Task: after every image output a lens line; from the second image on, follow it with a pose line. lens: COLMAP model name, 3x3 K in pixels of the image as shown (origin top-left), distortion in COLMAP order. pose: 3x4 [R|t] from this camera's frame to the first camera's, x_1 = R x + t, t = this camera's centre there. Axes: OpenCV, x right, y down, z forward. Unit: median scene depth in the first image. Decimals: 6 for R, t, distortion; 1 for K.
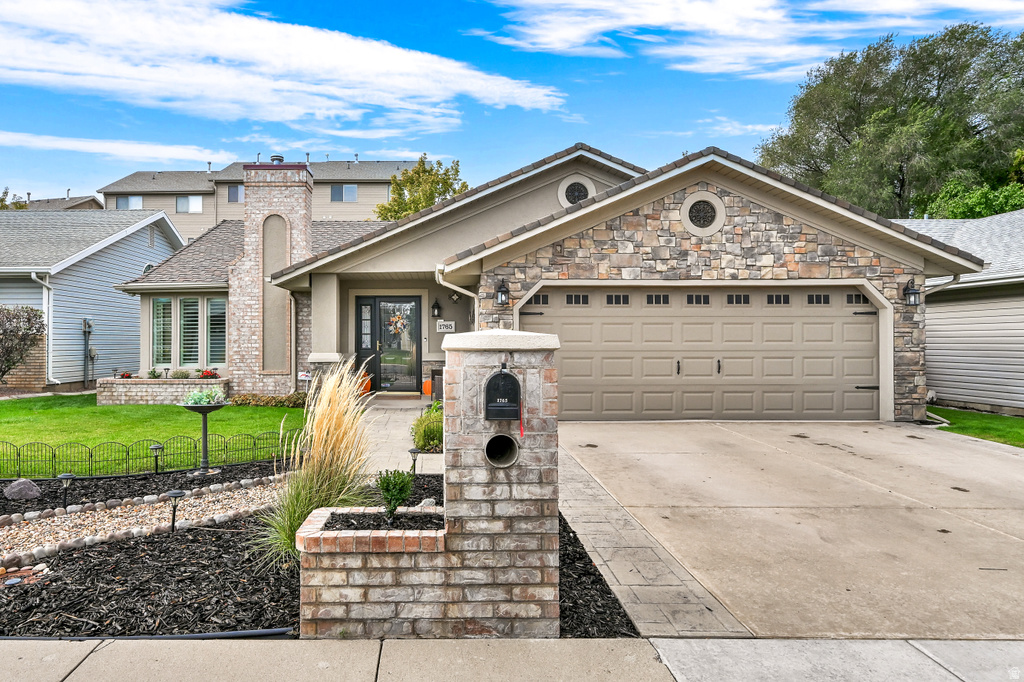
lens RADIAL K [[685.4, 0, 512.0], [0, 685.4, 341.0], [0, 0, 1]] dist [-0.002321, 0.000779]
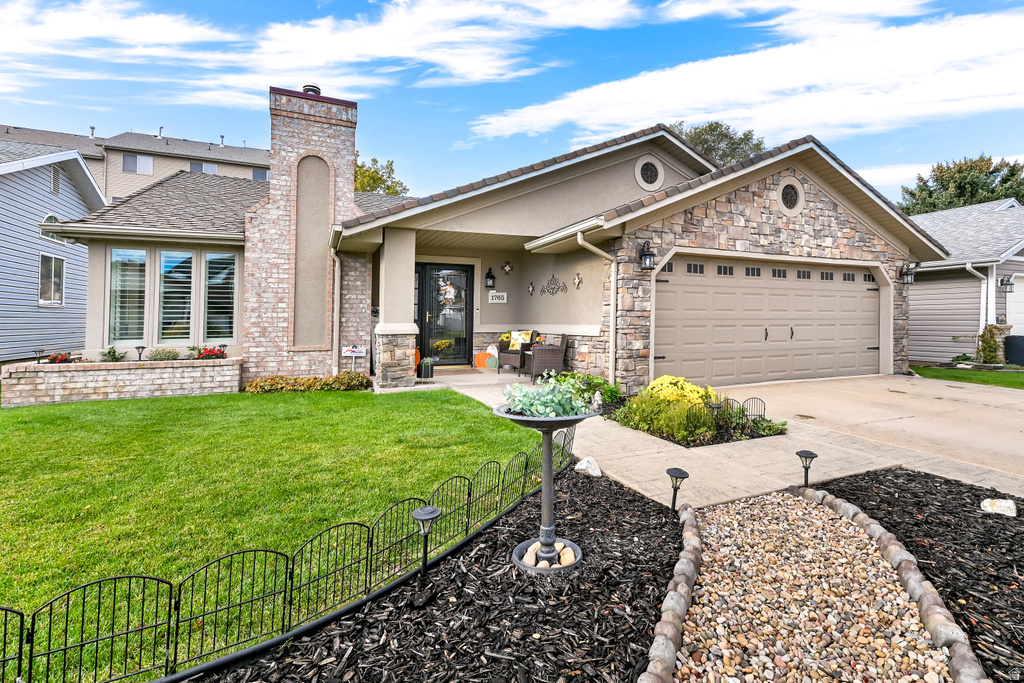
lens RADIAL K [[445.0, 0, 512.1], [0, 445.0, 316.1], [0, 0, 1]] dist [0.014652, -0.000108]
pose [[0.910679, 0.005122, 0.413083, -0.362964], [0.002177, 0.999850, -0.017197, 0.017870], [-0.413109, 0.016560, 0.910531, 0.432551]]
